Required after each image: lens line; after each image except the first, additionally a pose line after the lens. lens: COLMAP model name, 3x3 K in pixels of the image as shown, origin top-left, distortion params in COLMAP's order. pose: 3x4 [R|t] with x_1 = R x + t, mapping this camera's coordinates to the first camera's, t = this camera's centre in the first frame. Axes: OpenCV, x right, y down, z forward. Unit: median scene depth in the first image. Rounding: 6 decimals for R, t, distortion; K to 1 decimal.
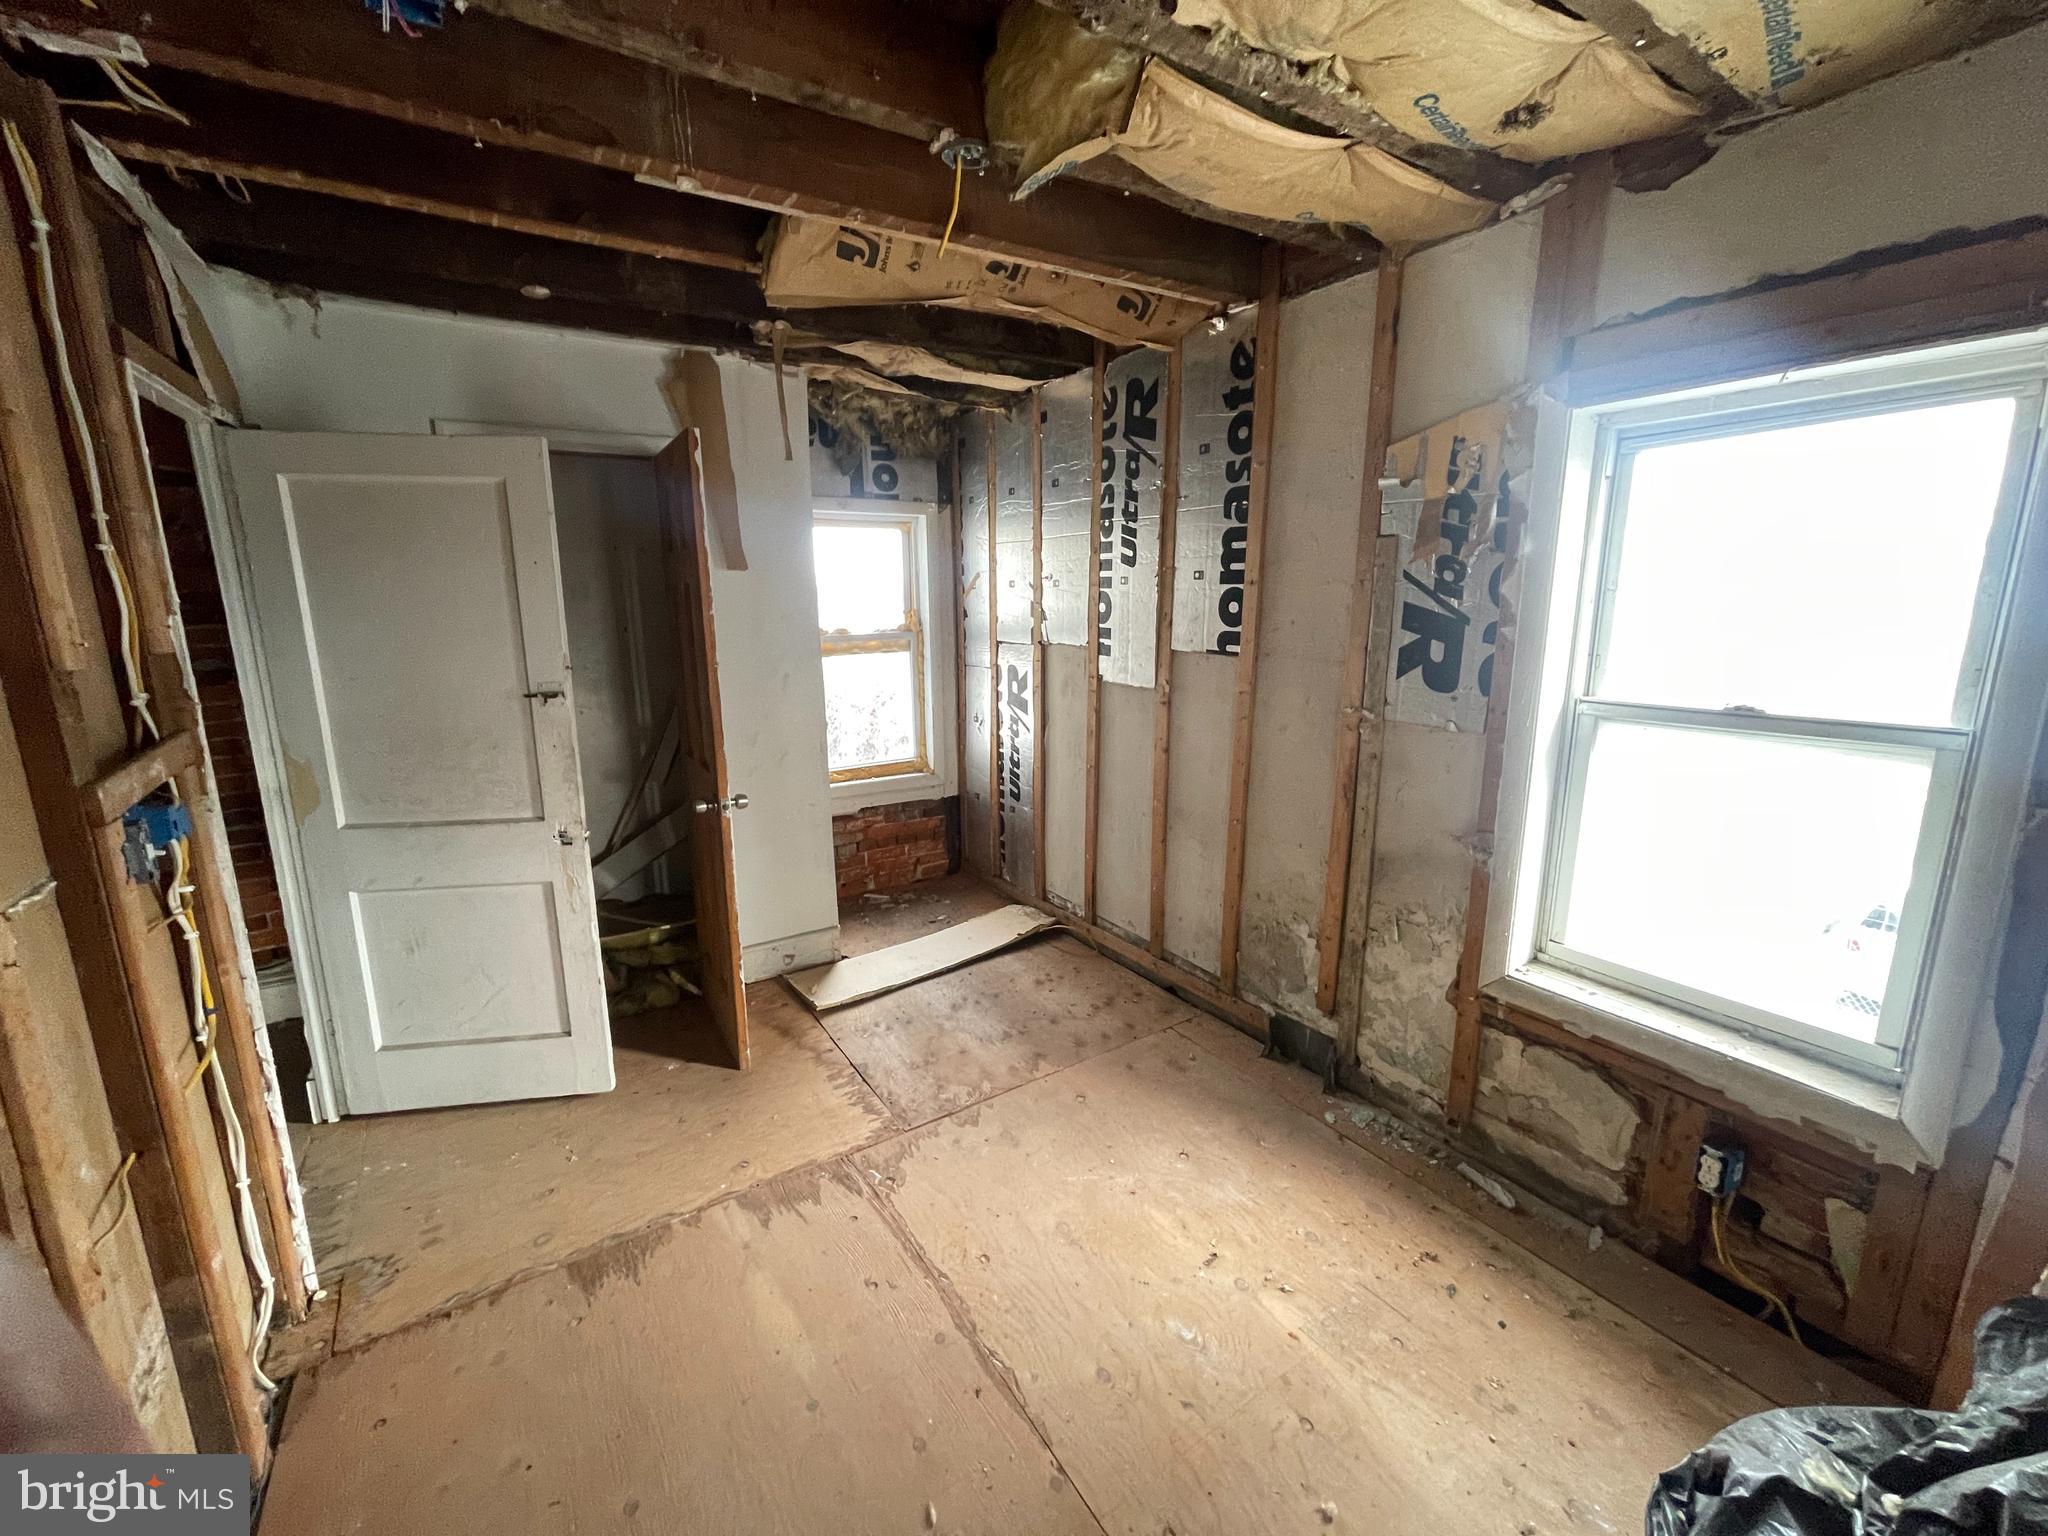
lens RADIAL K [[817.0, 0, 1017.2], [0, 817.0, 762.5], [0, 0, 1]] dist [-0.005410, 0.000926]
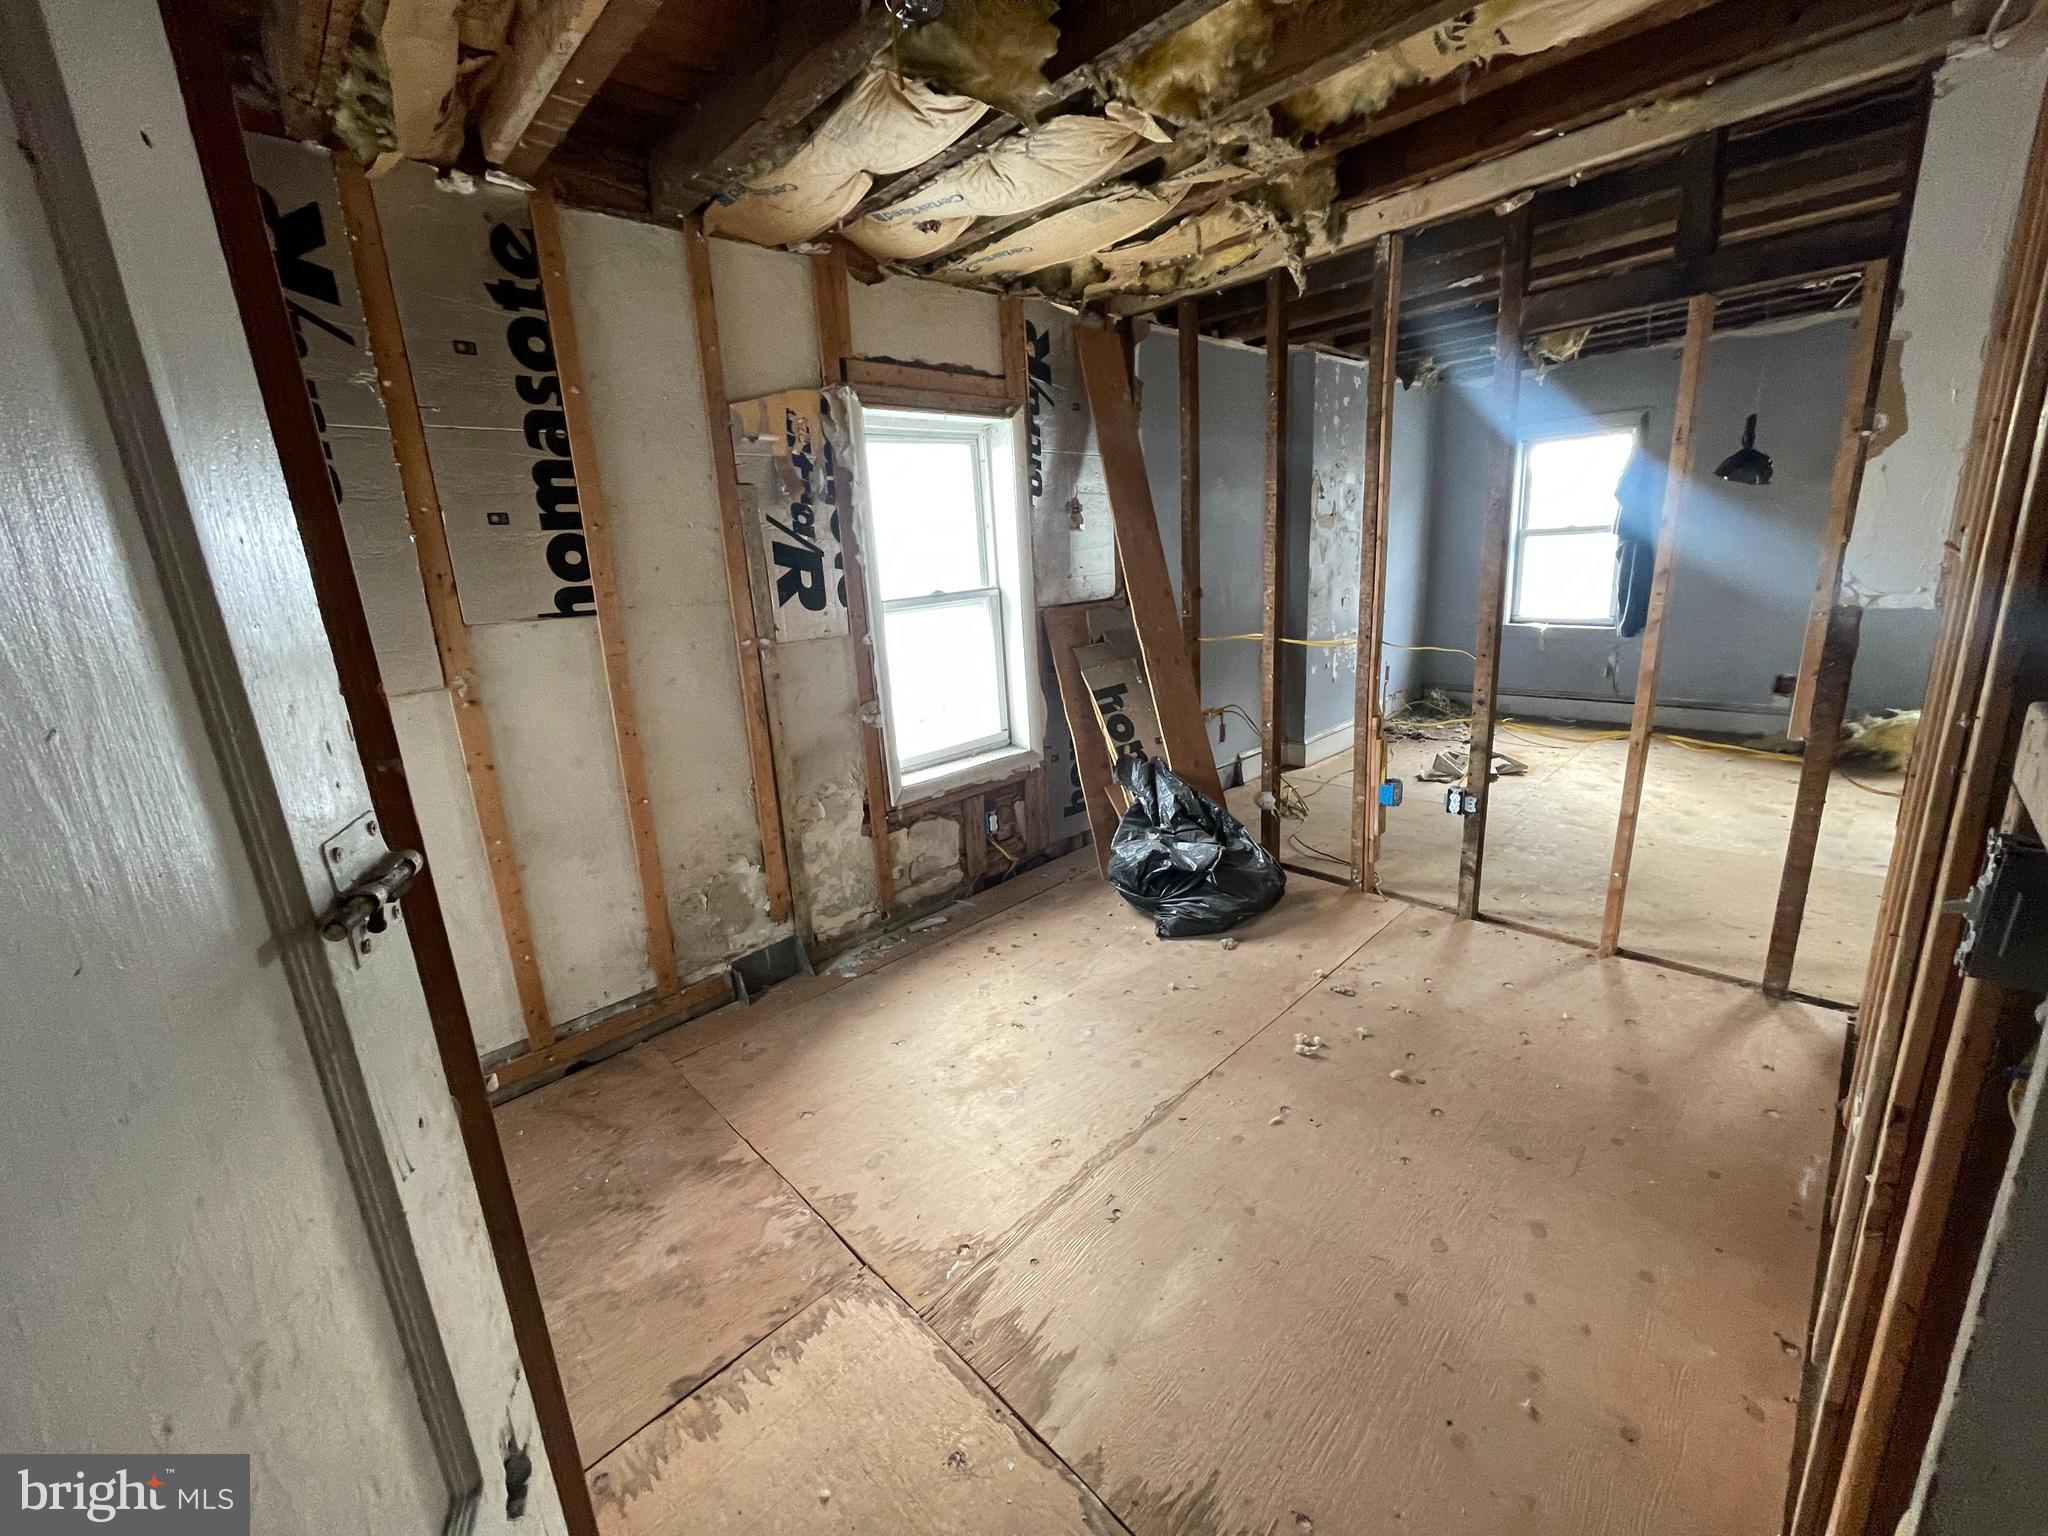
lens RADIAL K [[817.0, 0, 1005.7], [0, 817.0, 762.2], [0, 0, 1]] dist [-0.005410, 0.000926]
pose [[-0.176719, -0.224148, 0.958399, -0.860890], [0.266330, 0.926509, 0.265799, -0.130661], [-0.947543, 0.302222, -0.104035, 0.952472]]
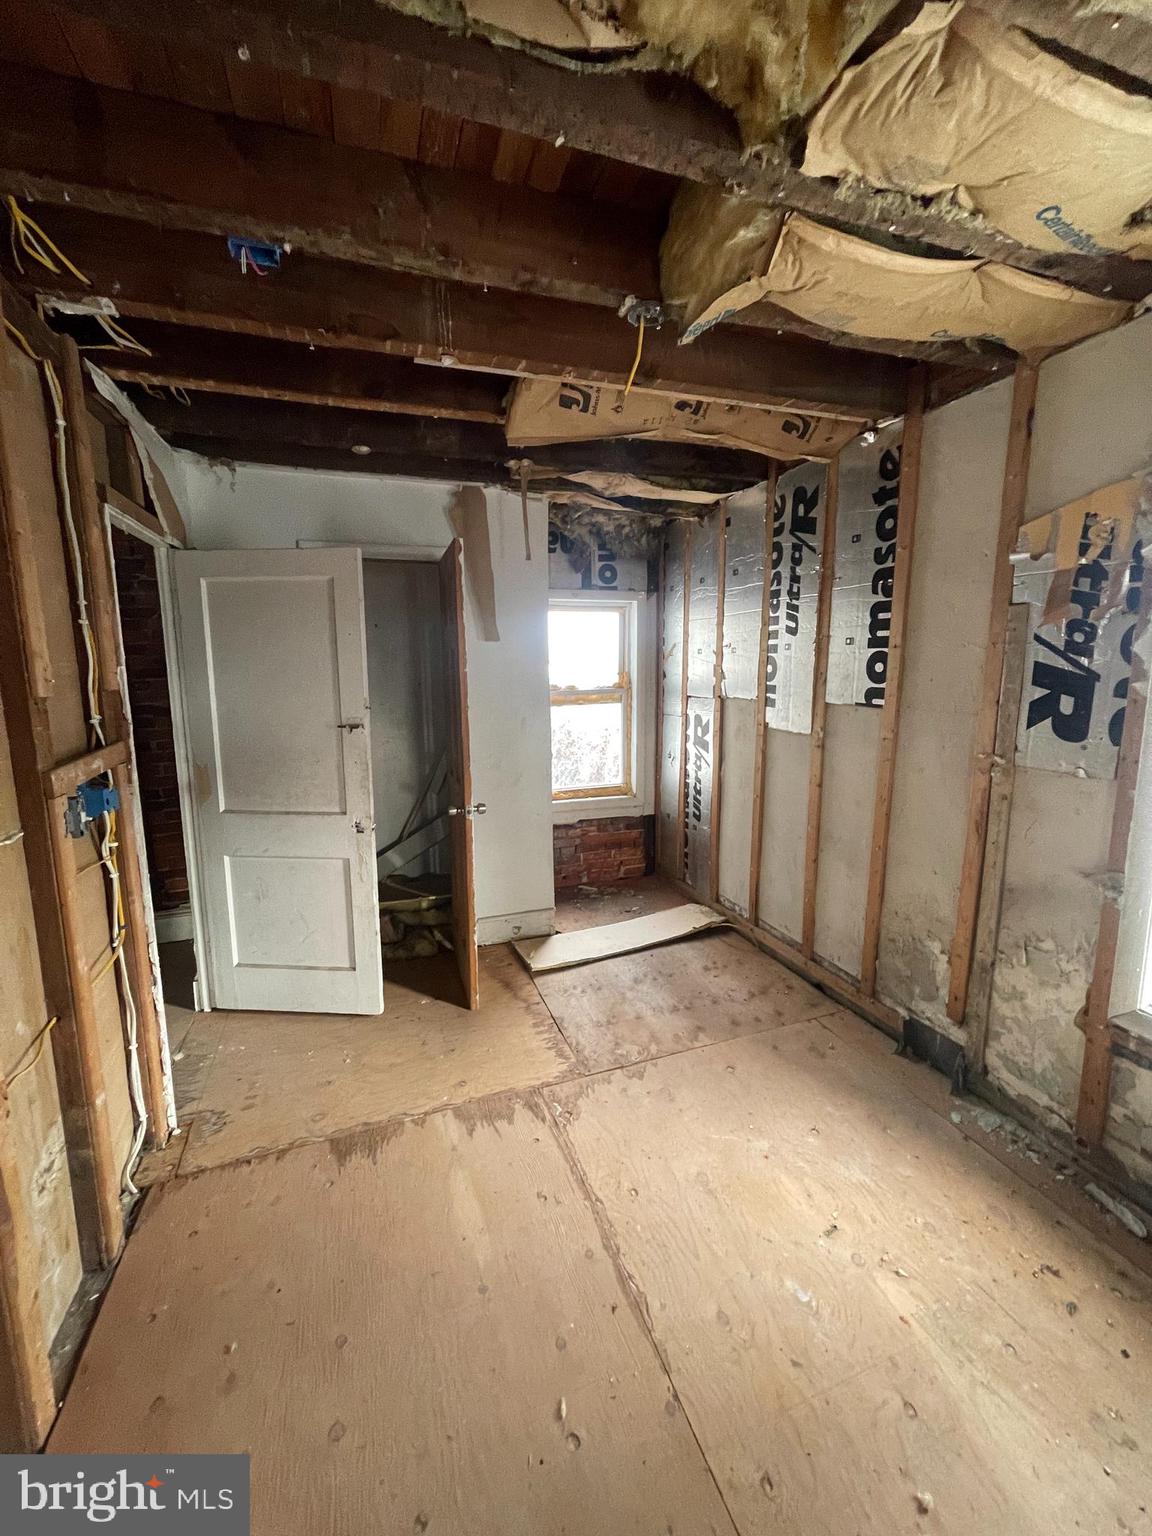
lens RADIAL K [[612.7, 0, 584.0], [0, 612.7, 760.6], [0, 0, 1]] dist [-0.005410, 0.000926]
pose [[0.974954, 0.035124, -0.219618, 0.060548], [-0.046062, 0.997930, -0.044883, 0.007544], [0.217587, 0.053875, 0.974553, 0.053978]]
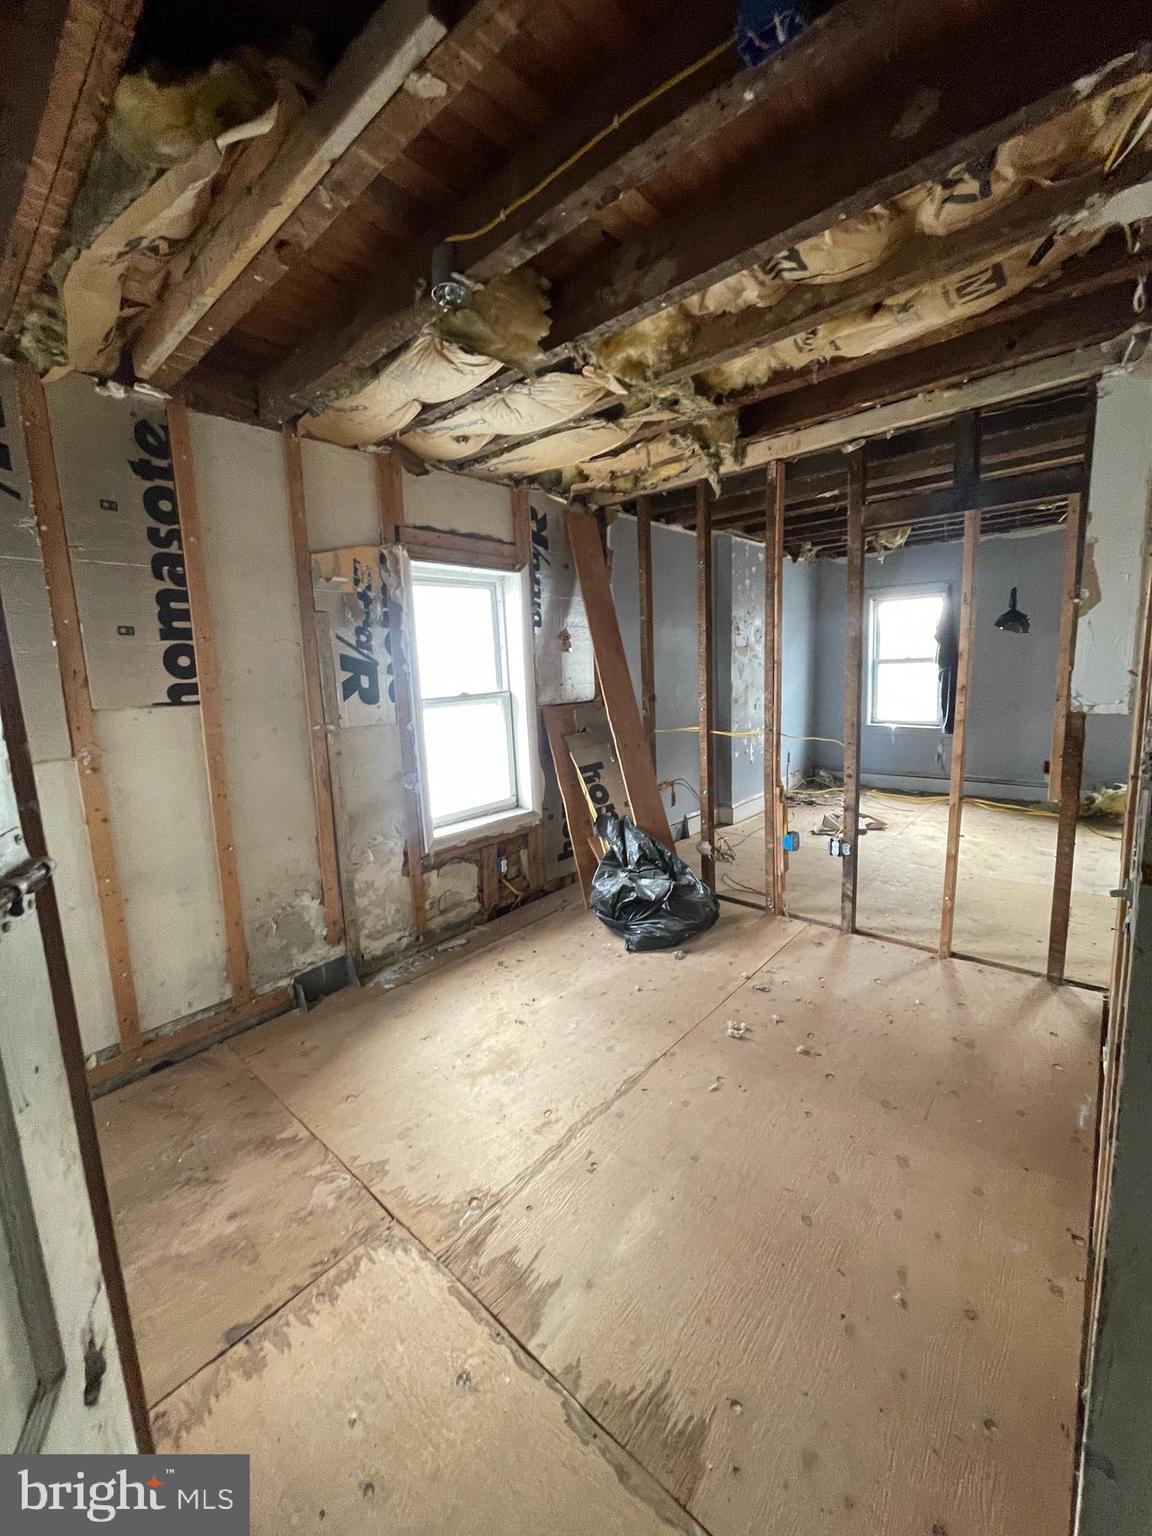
lens RADIAL K [[612.7, 0, 572.9], [0, 612.7, 760.9], [0, 0, 1]] dist [-0.005410, 0.000926]
pose [[-0.263494, -0.126109, 0.956382, -0.884068], [0.241645, 0.951180, 0.191999, -0.122184], [-0.933905, 0.281696, -0.220156, 0.950462]]
